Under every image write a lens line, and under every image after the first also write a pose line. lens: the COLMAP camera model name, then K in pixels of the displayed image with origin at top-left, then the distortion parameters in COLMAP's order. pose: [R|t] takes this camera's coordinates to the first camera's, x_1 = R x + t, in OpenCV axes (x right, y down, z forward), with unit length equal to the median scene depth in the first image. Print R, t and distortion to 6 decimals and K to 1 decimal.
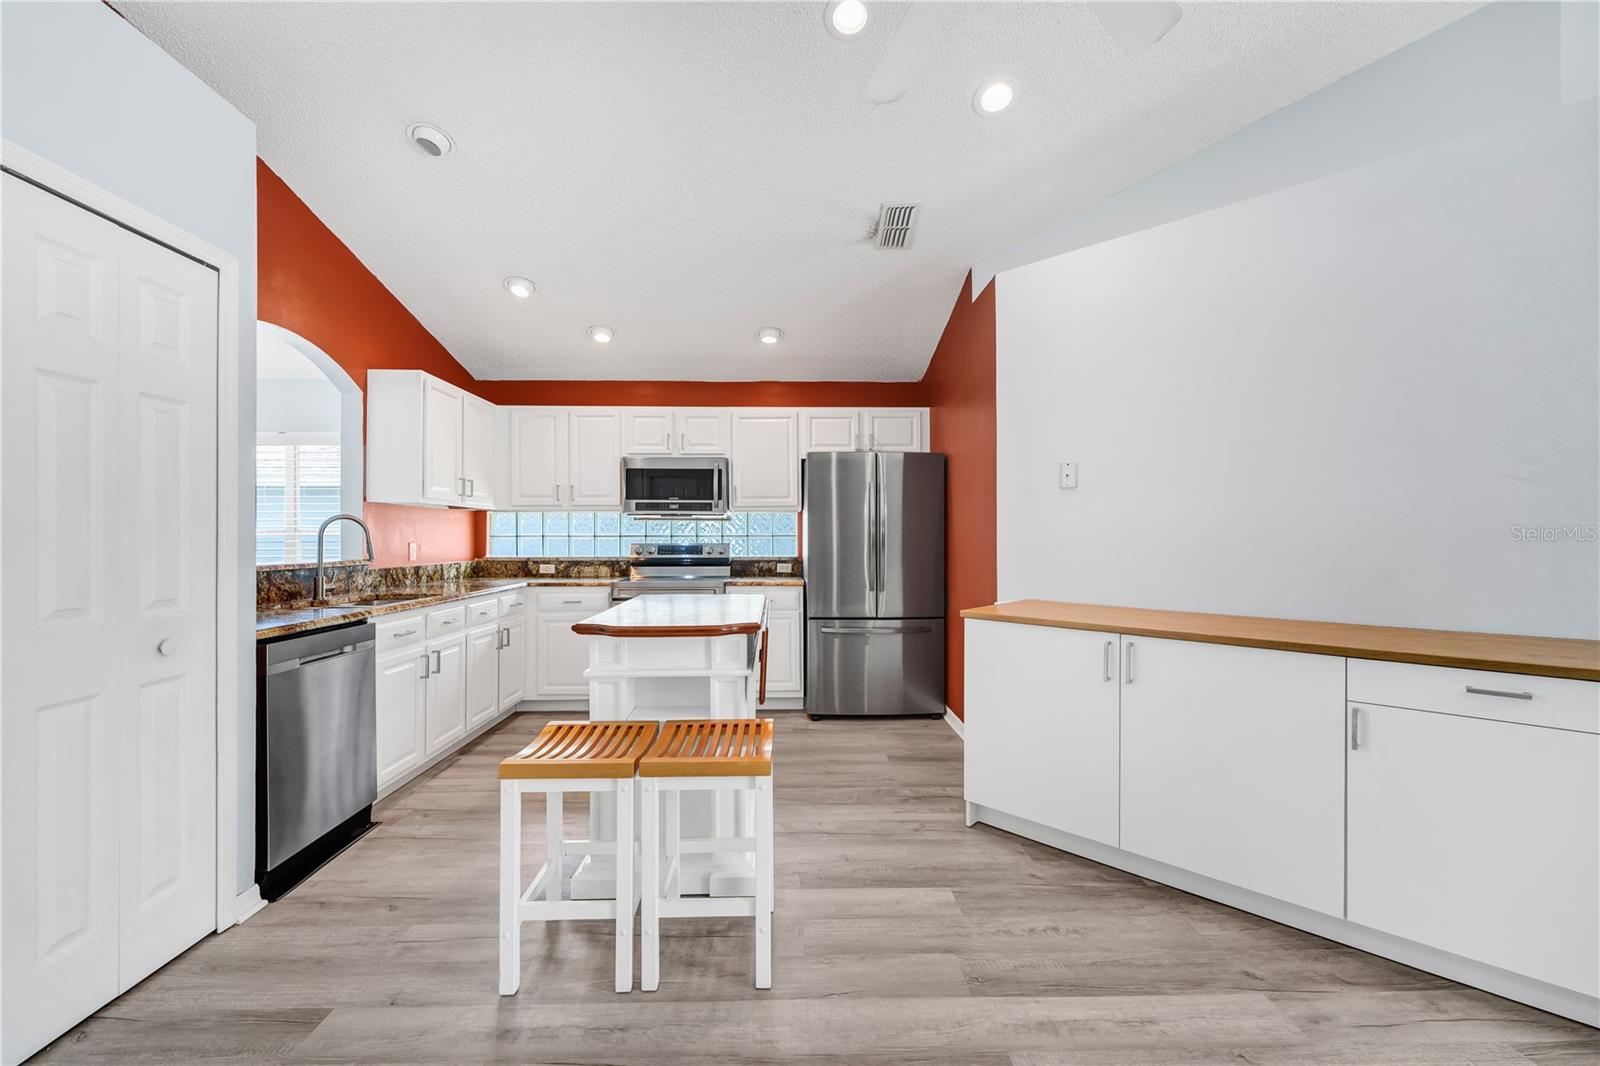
lens RADIAL K [[655.5, 0, 801.3], [0, 655.5, 538.7], [0, 0, 1]] dist [-0.001888, -0.001232]
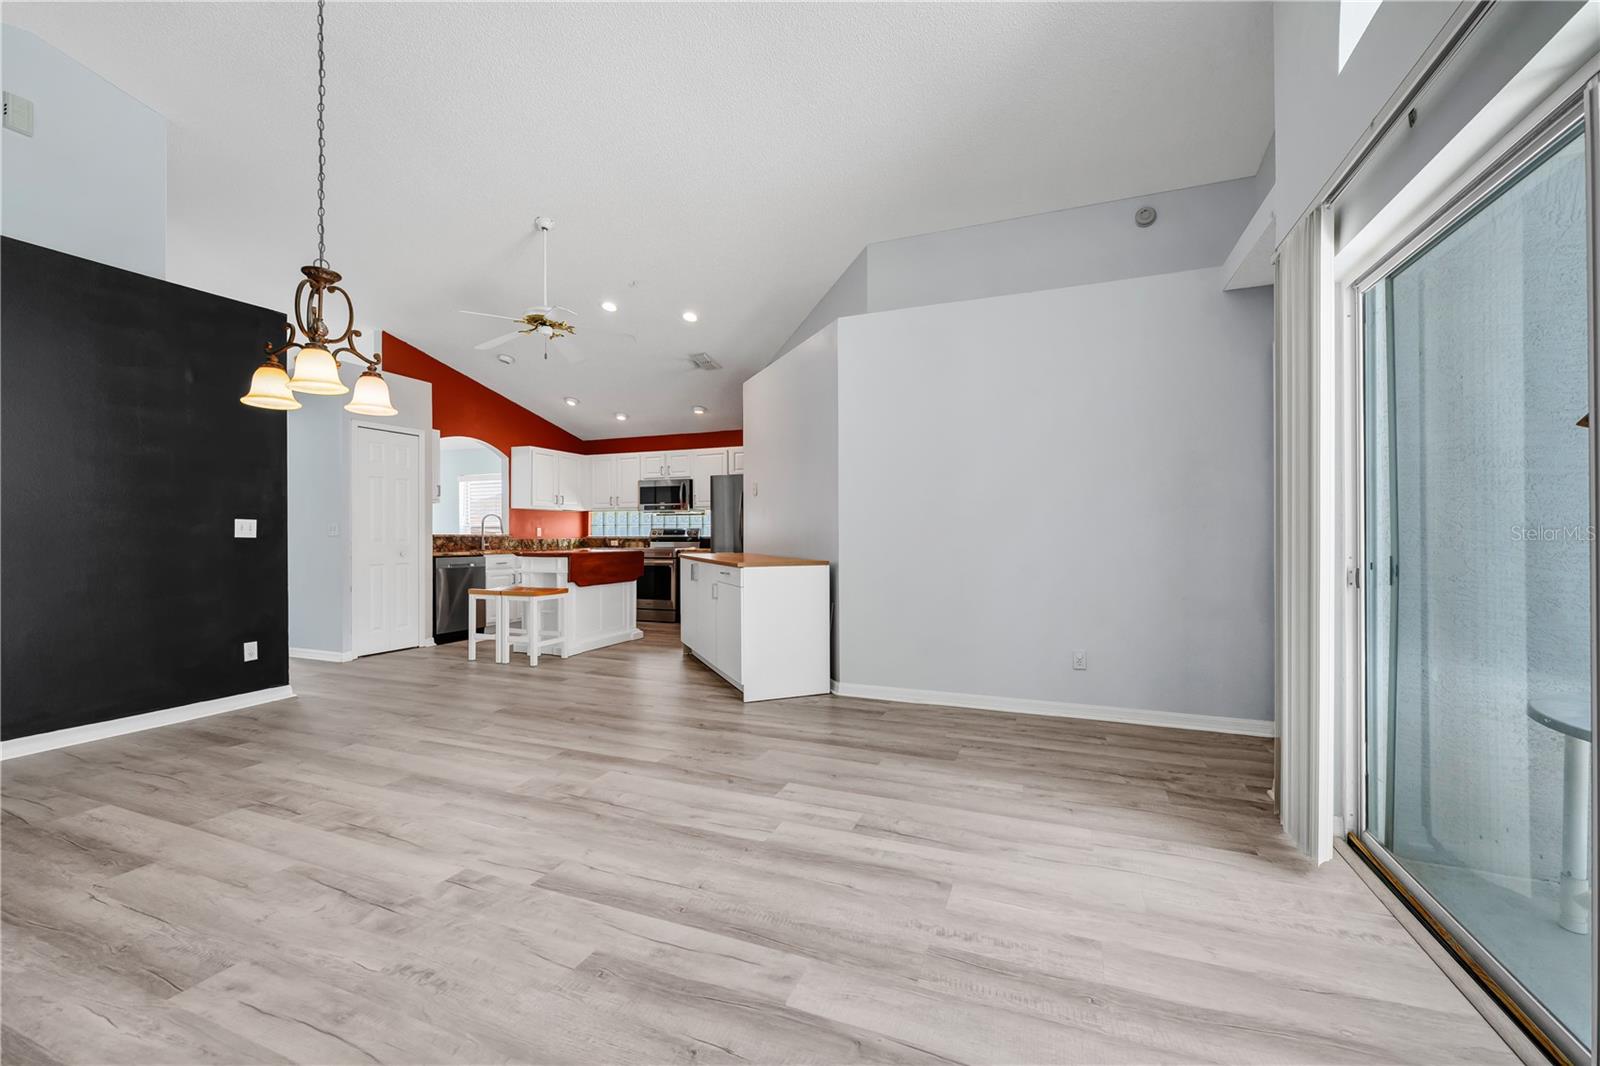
lens RADIAL K [[655.5, 0, 794.4], [0, 655.5, 525.3], [0, 0, 1]] dist [-0.001888, -0.001232]
pose [[0.914945, -0.008885, -0.403480, 0.852135], [0.002126, 0.999850, -0.017196, 0.031701], [0.403573, 0.014875, 0.914827, -0.482690]]
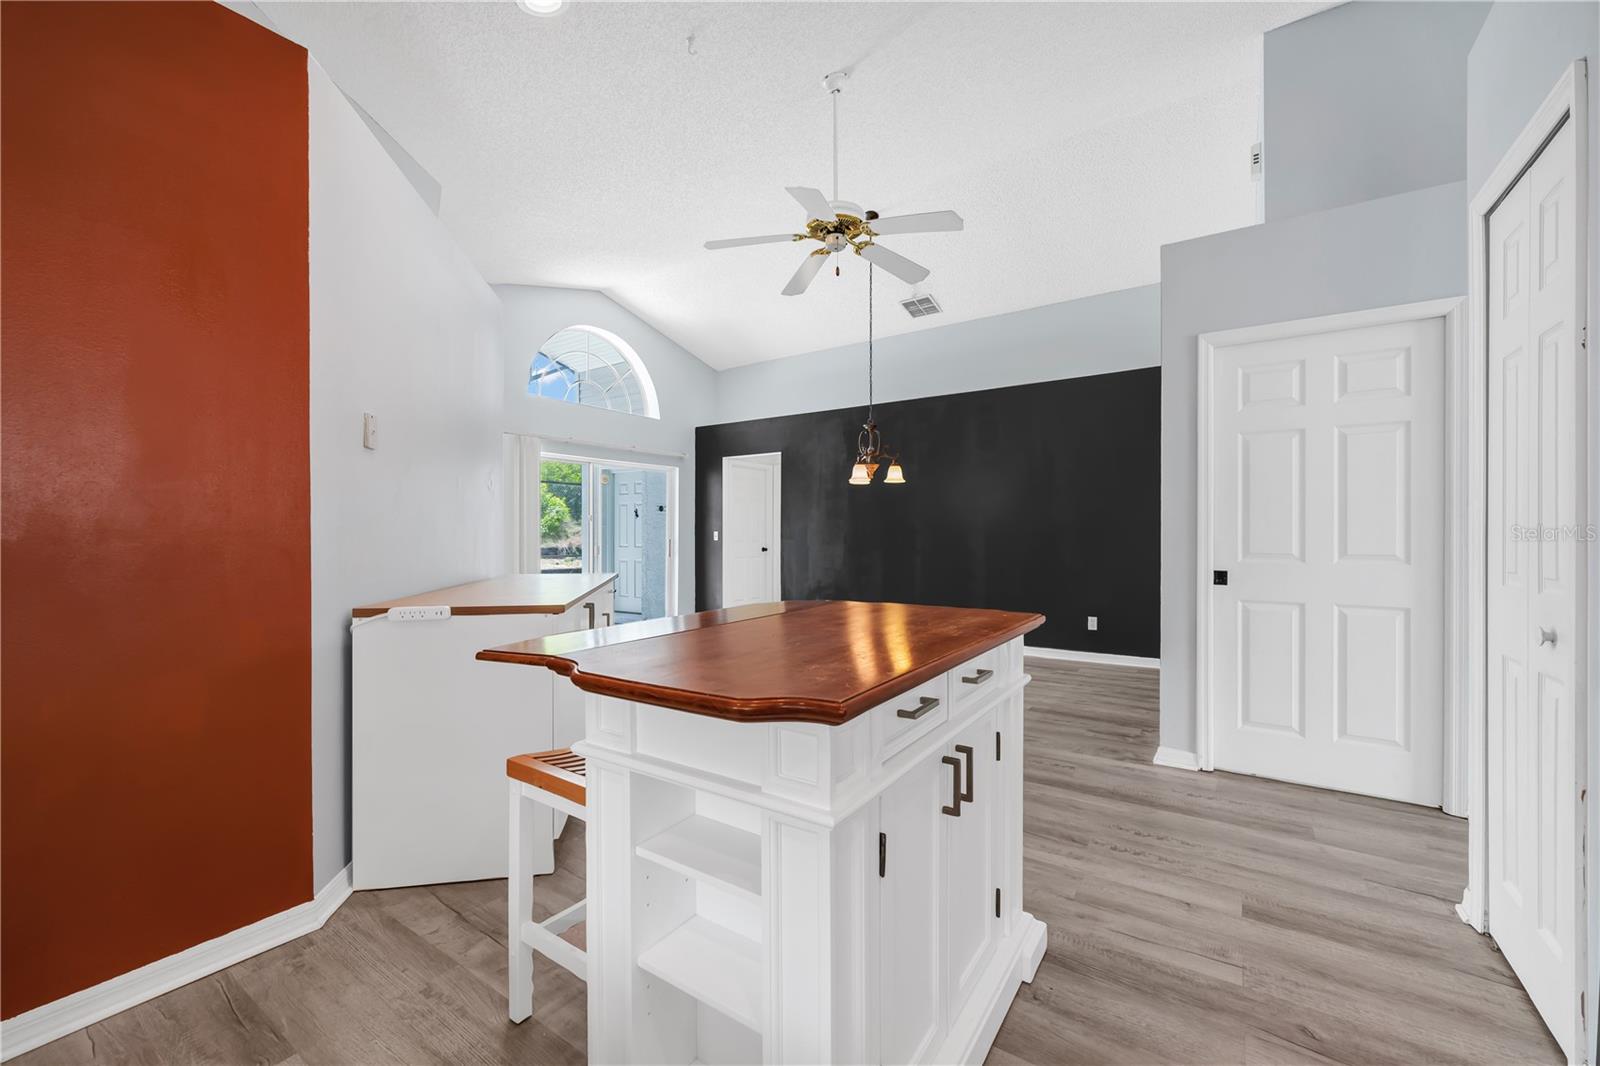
lens RADIAL K [[655.5, 0, 811.8], [0, 655.5, 534.3], [0, 0, 1]] dist [-0.001888, -0.001232]
pose [[-0.823675, -0.001199, 0.567061, -0.274614], [0.002006, 0.999985, 0.005029, 0.010168], [-0.567059, 0.005280, -0.823660, 0.871437]]
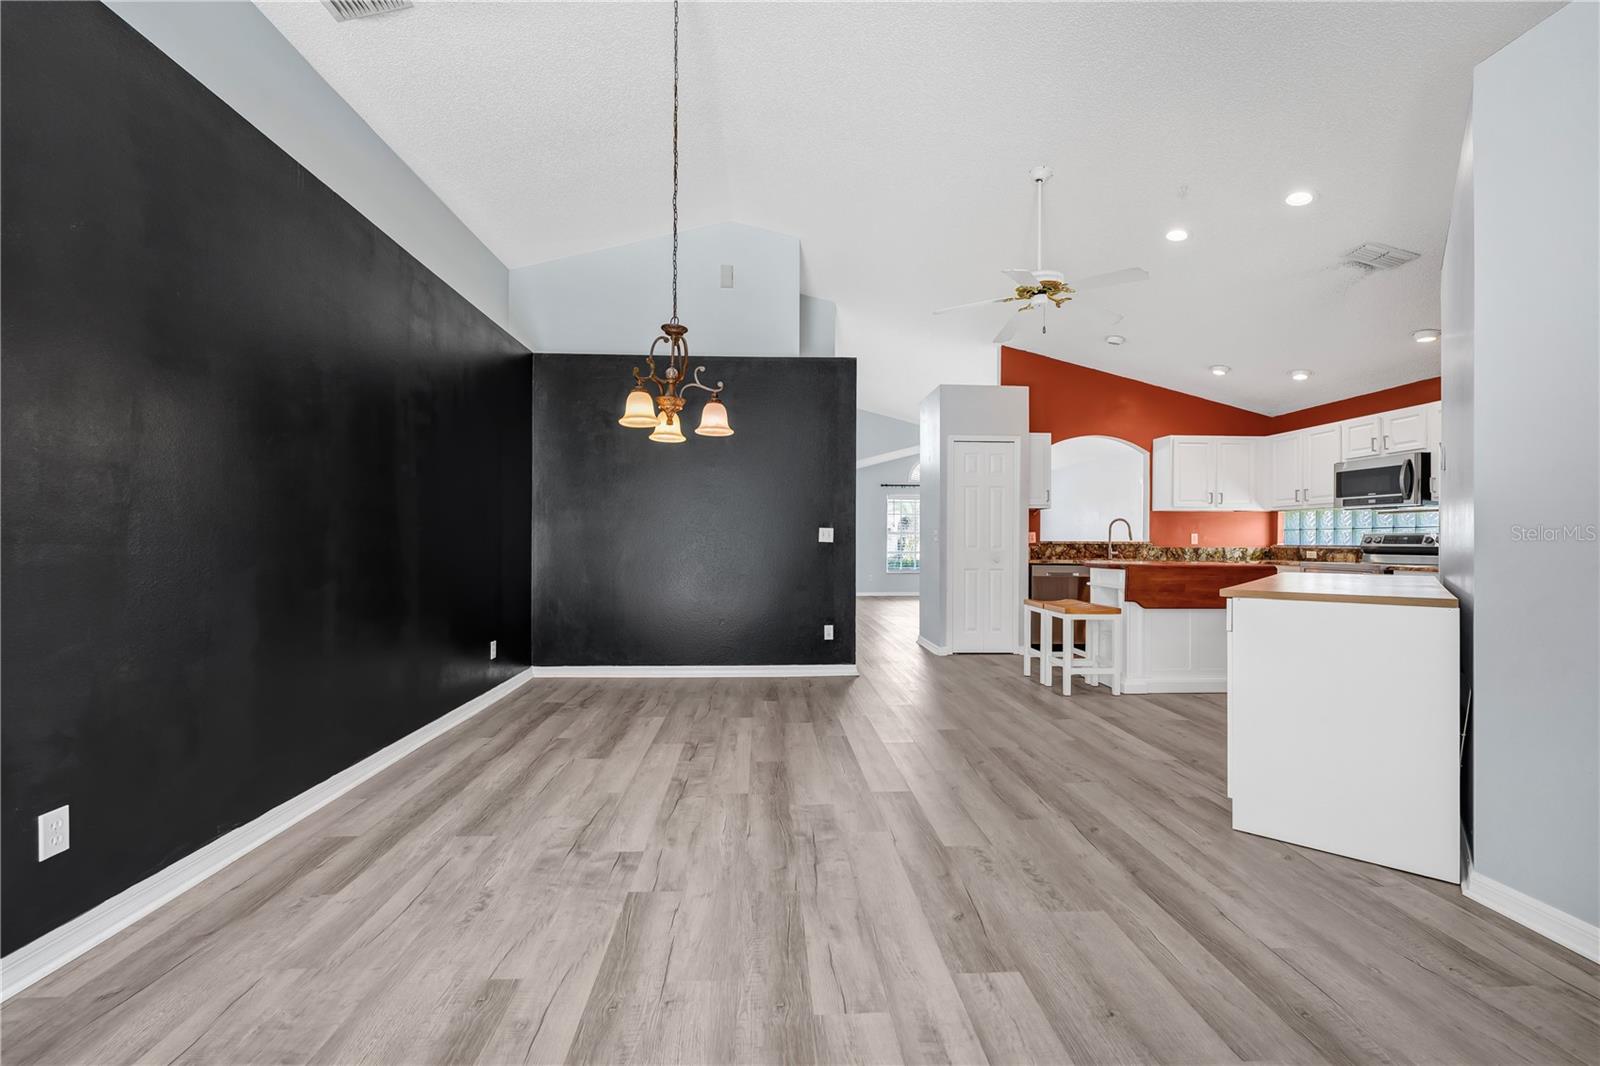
lens RADIAL K [[655.5, 0, 789.0], [0, 655.5, 552.0], [0, 0, 1]] dist [-0.001888, -0.001232]
pose [[0.020077, 0.017857, -0.999639, 0.947581], [-0.006815, 0.999820, 0.017723, 0.027397], [0.999775, 0.006457, 0.020195, -0.059483]]
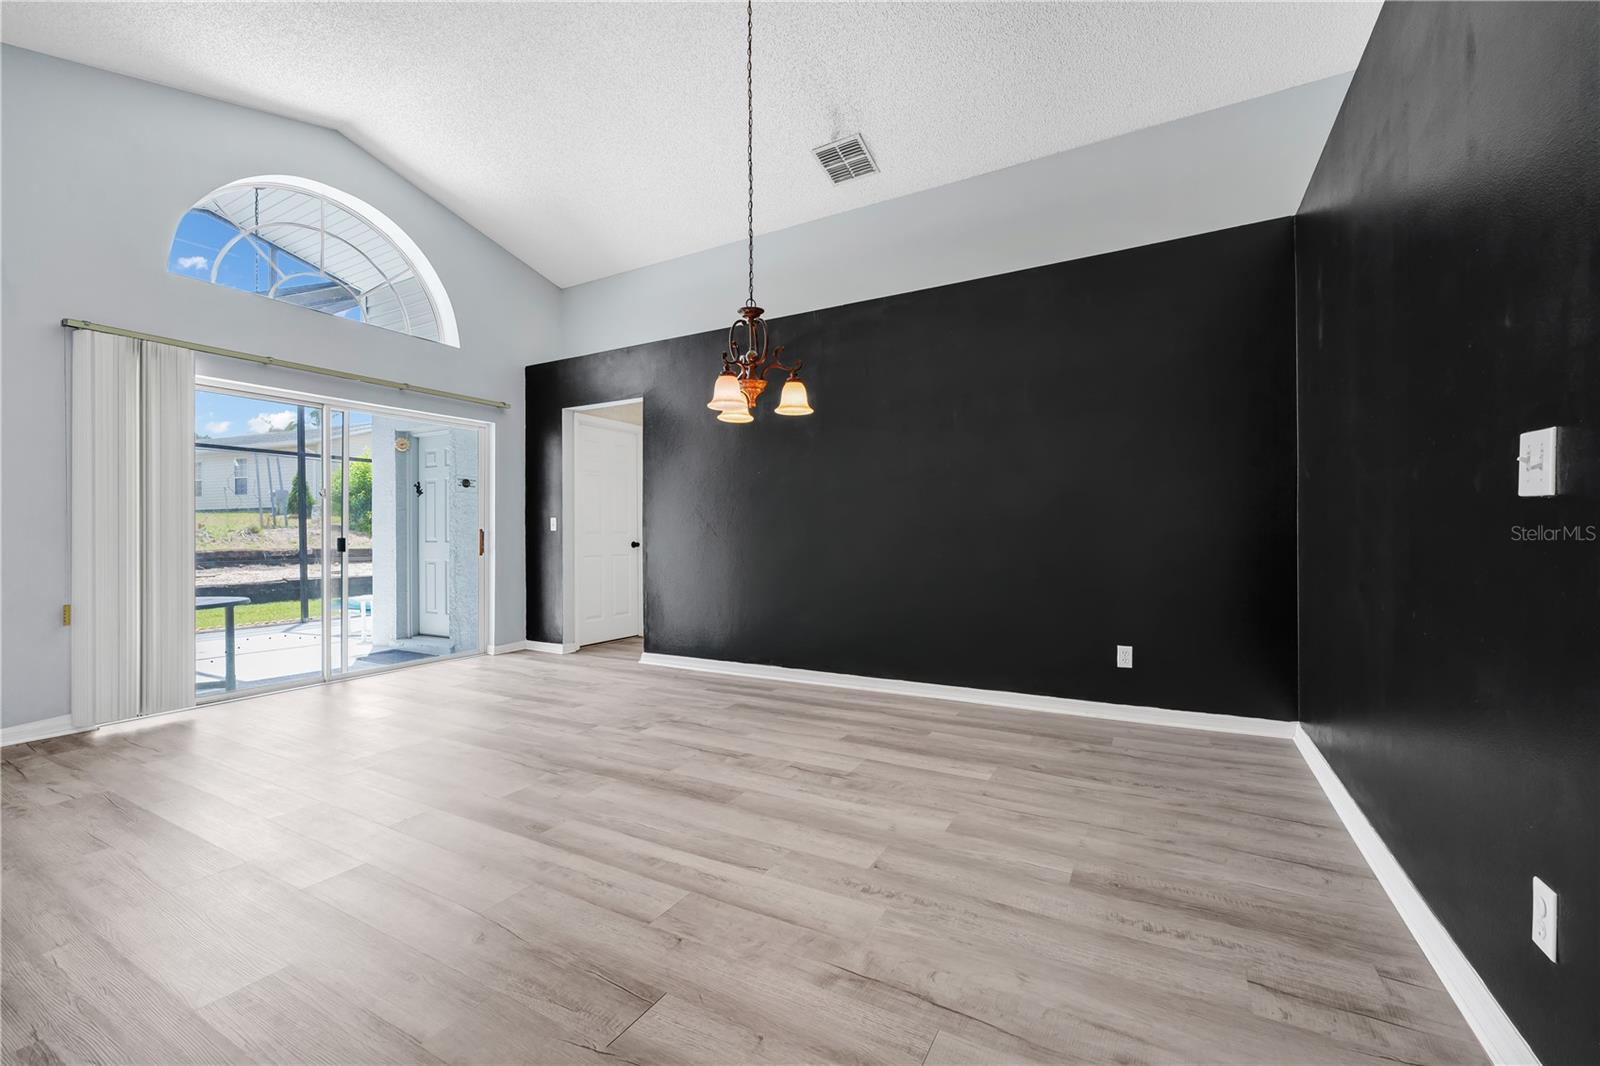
lens RADIAL K [[655.5, 0, 812.6], [0, 655.5, 534.3], [0, 0, 1]] dist [-0.001888, -0.001232]
pose [[-0.870295, 0.004653, 0.492509, -0.065803], [0.007036, 0.999971, 0.002986, 0.041017], [-0.492481, 0.006064, -0.870302, 0.375953]]
